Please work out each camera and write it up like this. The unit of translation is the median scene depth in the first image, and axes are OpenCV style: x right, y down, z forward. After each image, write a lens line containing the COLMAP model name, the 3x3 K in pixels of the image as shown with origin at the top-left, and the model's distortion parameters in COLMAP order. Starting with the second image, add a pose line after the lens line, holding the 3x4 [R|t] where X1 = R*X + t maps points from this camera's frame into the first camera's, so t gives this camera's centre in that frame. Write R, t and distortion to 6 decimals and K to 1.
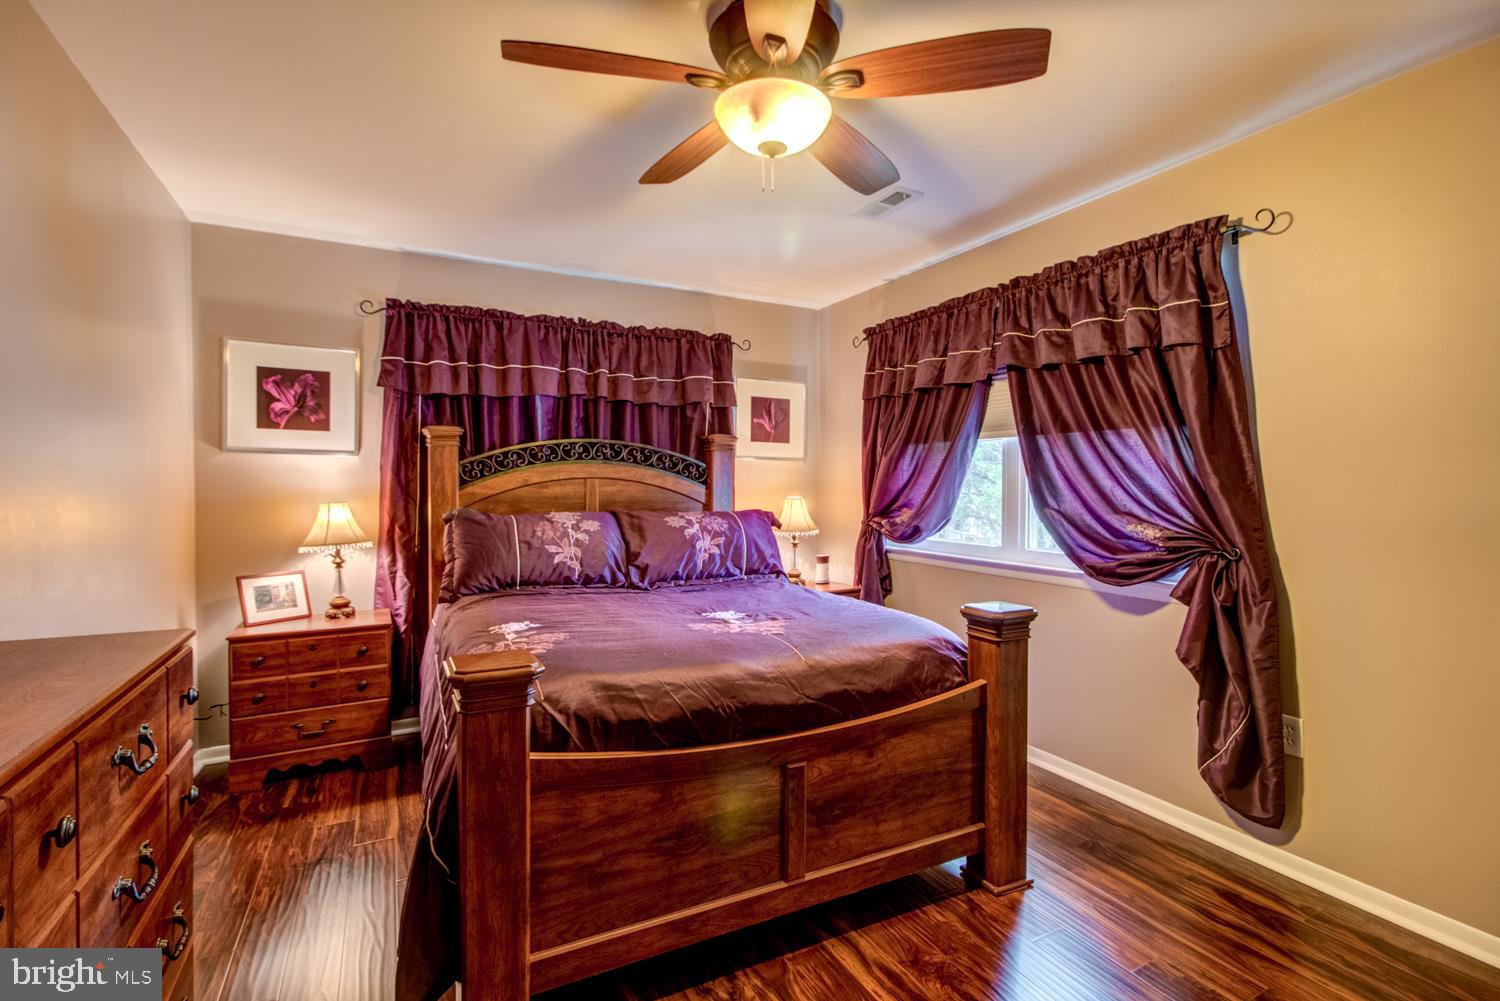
lens RADIAL K [[696.6, 0, 754.2], [0, 696.6, 500.2], [0, 0, 1]] dist [-0.020297, 0.027128]
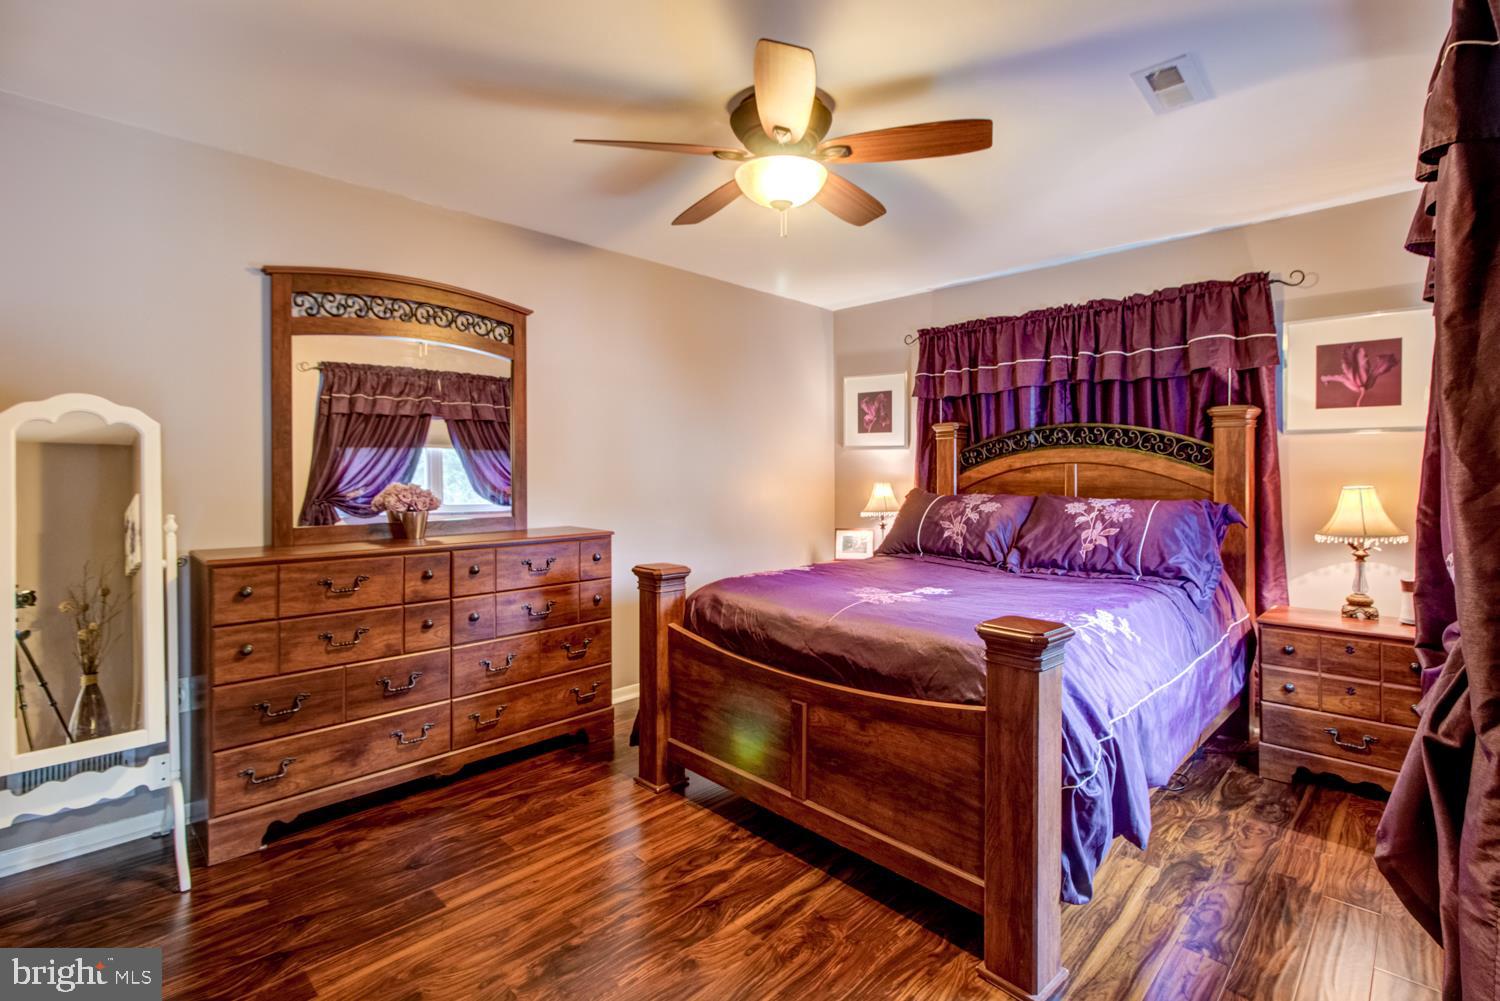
lens RADIAL K [[694.4, 0, 756.3], [0, 694.4, 479.8], [0, 0, 1]] dist [-0.046208, 0.053362]
pose [[0.297225, 0.010396, -0.954751, 0.731731], [-0.021189, 0.999766, 0.004290, -0.003356], [0.954572, 0.018955, 0.297376, 0.355637]]
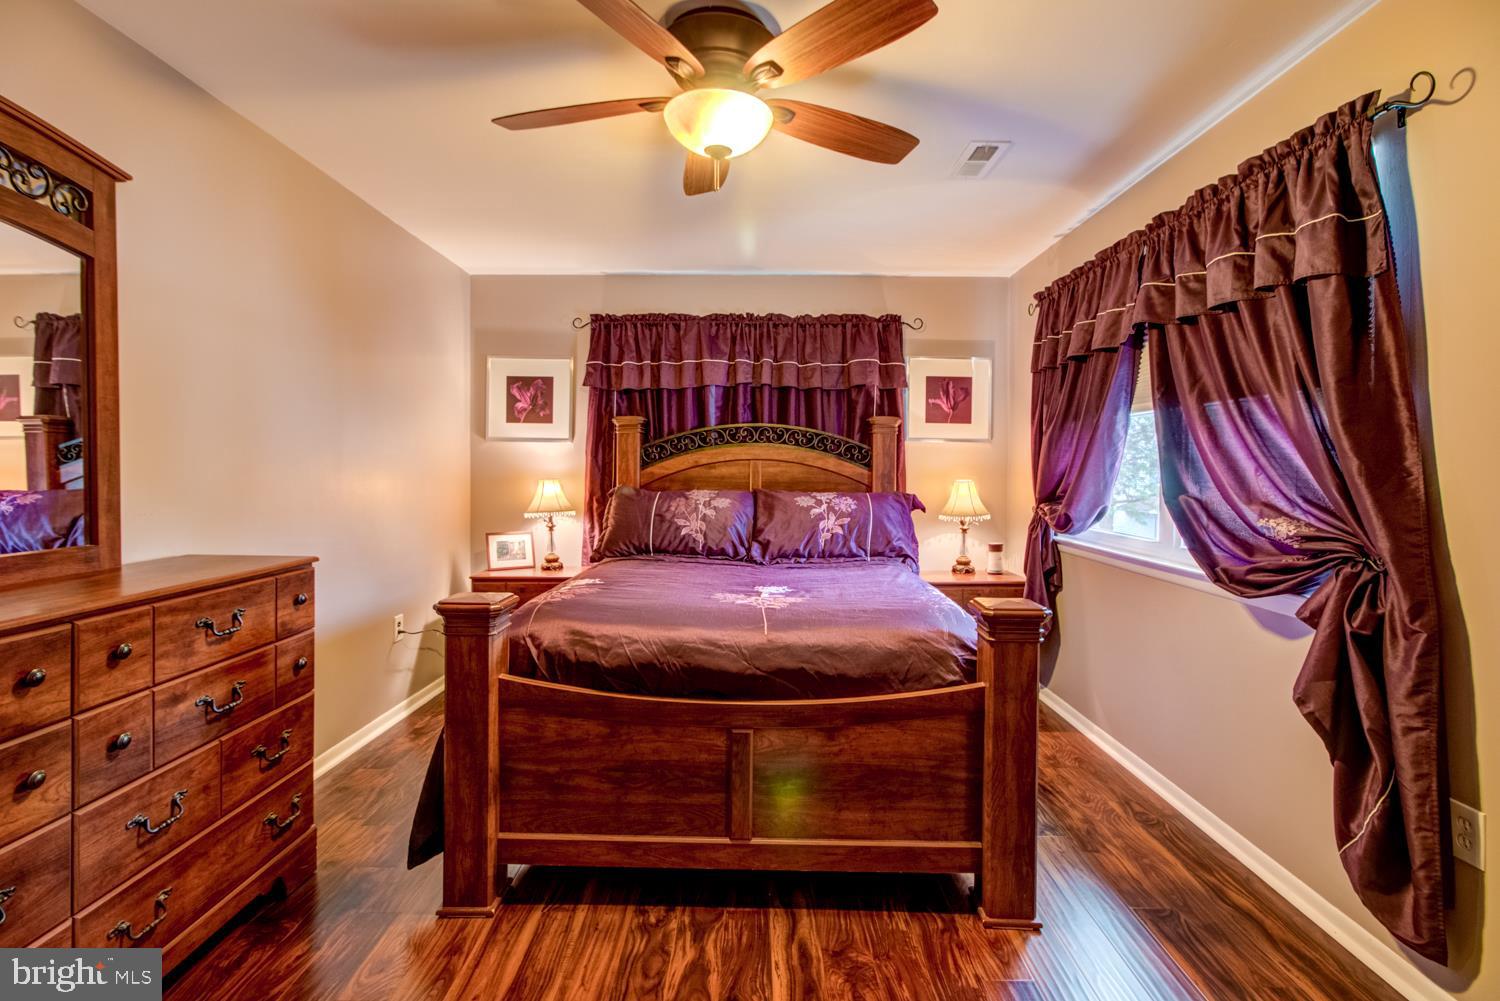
lens RADIAL K [[701.2, 0, 750.5], [0, 701.2, 484.7], [0, 0, 1]] dist [-0.016601, 0.013306]
pose [[0.880856, 0.015536, -0.473130, 0.353565], [-0.016043, 0.999867, 0.002965, 0.003993], [0.473113, 0.004979, 0.880988, 0.046264]]
